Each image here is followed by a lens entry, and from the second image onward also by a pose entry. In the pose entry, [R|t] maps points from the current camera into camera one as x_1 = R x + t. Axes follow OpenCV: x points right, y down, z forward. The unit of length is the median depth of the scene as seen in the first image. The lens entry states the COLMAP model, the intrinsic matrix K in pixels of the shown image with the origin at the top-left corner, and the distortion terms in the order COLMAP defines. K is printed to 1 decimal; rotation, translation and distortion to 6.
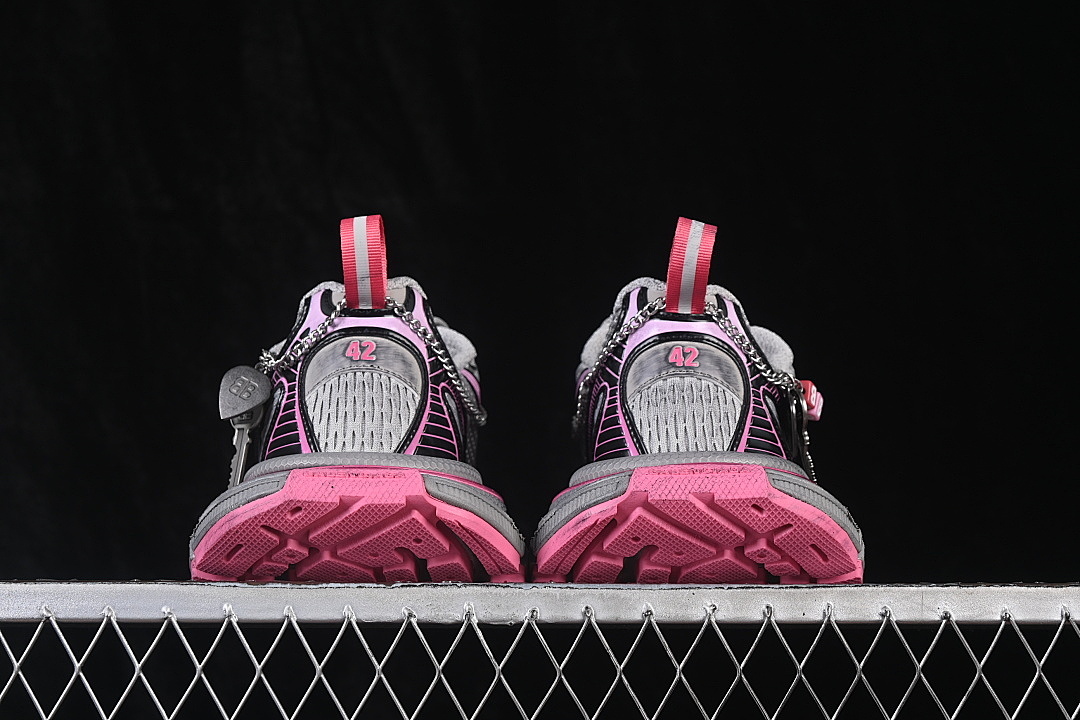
lens RADIAL K [[2351.1, 0, 540.1], [0, 2351.1, 359.7], [0, 0, 1]] dist [0.026144, 0.000000]
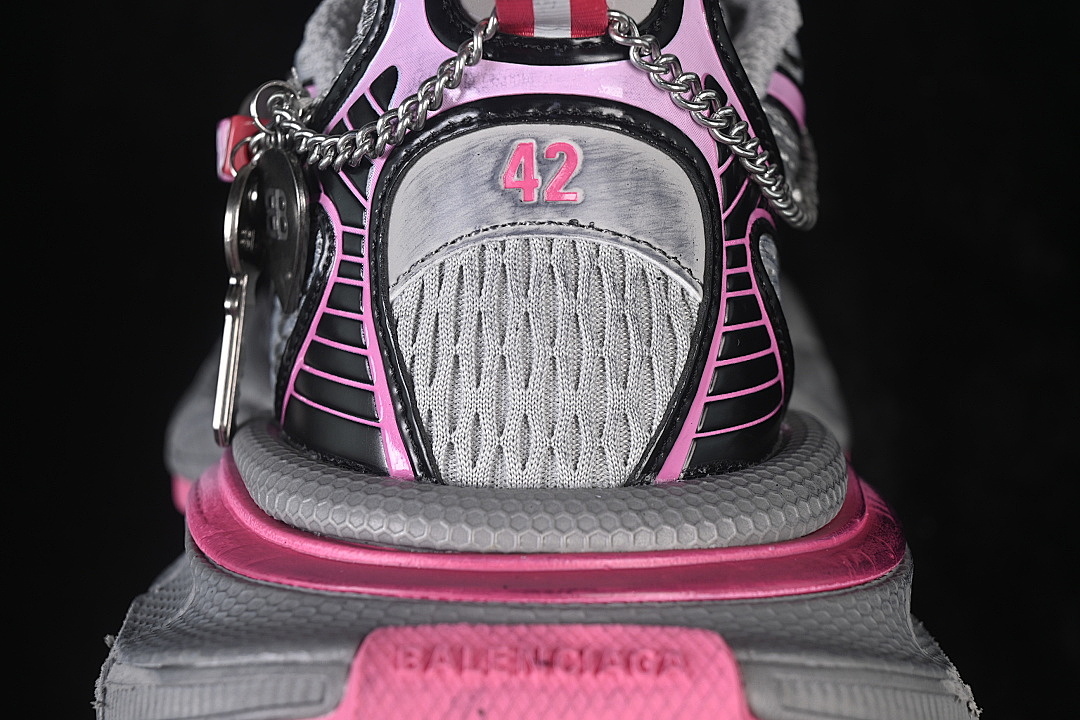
lens RADIAL K [[2351.1, 0, 539.8], [0, 2351.1, 360.6], [0, 0, 1]] dist [0.026144, 0.000000]
pose [[0.999428, 0.018179, -0.028517, -0.065654], [-0.005993, 0.925090, 0.379700, -0.113477], [0.033283, -0.379312, 0.924670, 0.656448]]
